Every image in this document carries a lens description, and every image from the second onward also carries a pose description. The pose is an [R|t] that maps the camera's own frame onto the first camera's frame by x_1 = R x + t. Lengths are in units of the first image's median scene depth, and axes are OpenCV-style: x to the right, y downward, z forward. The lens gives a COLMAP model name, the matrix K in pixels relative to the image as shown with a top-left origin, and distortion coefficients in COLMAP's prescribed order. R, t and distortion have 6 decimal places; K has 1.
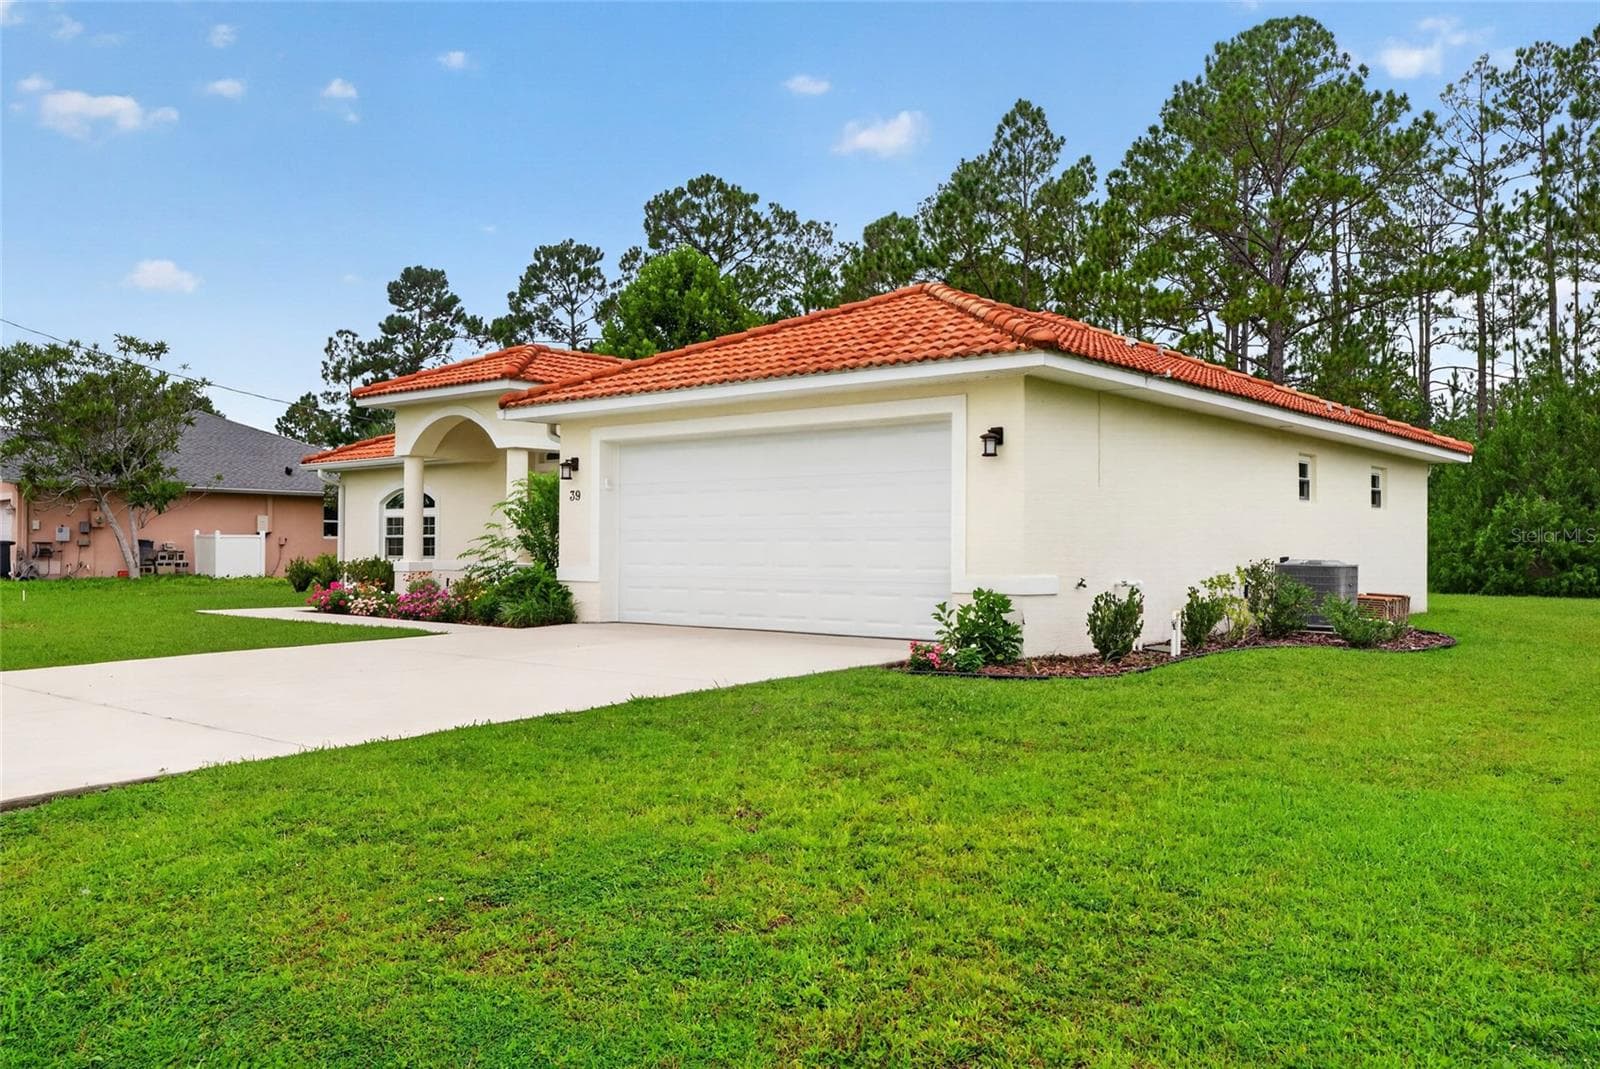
lens RADIAL K [[1229.9, 0, 800.0], [0, 1229.9, 534.5], [0, 0, 1]] dist [-0.000760, 0.000895]
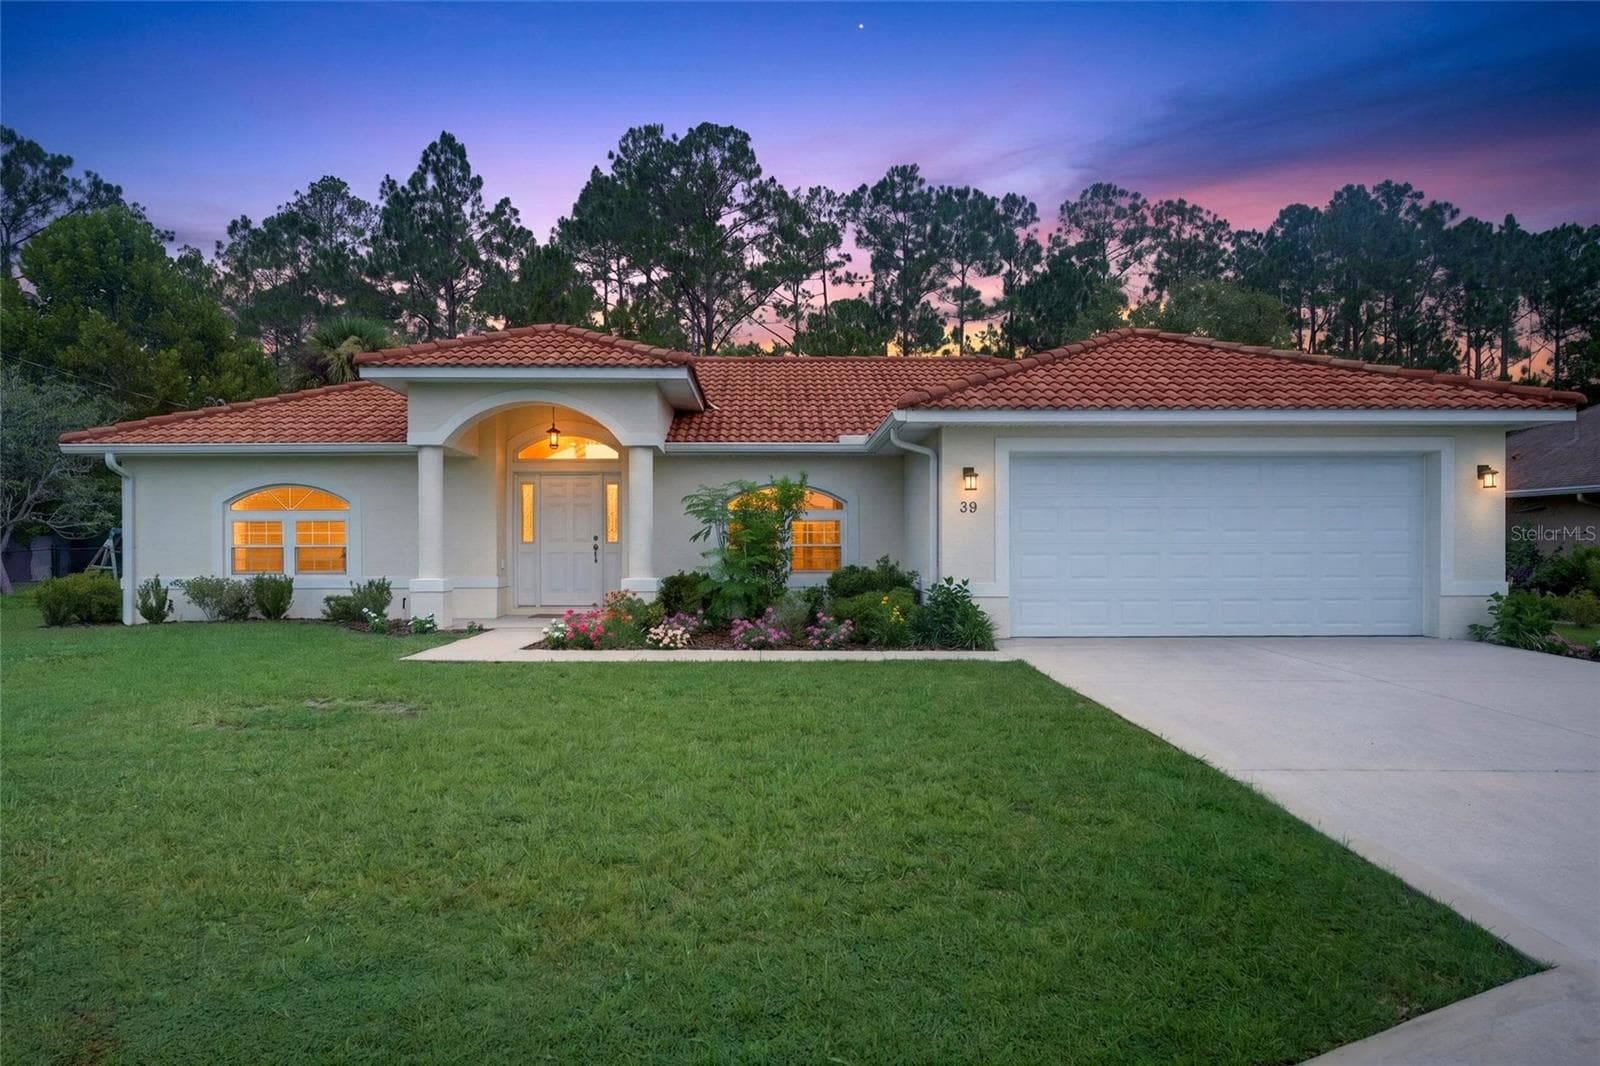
lens RADIAL K [[1052.6, 0, 787.0], [0, 1052.6, 538.5], [0, 0, 1]] dist [0.007603, -0.002208]
pose [[0.764455, 0.003597, 0.644667, -0.180673], [-0.002573, 0.999993, -0.002529, -0.001151], [-0.644671, 0.000275, 0.764460, 0.112990]]
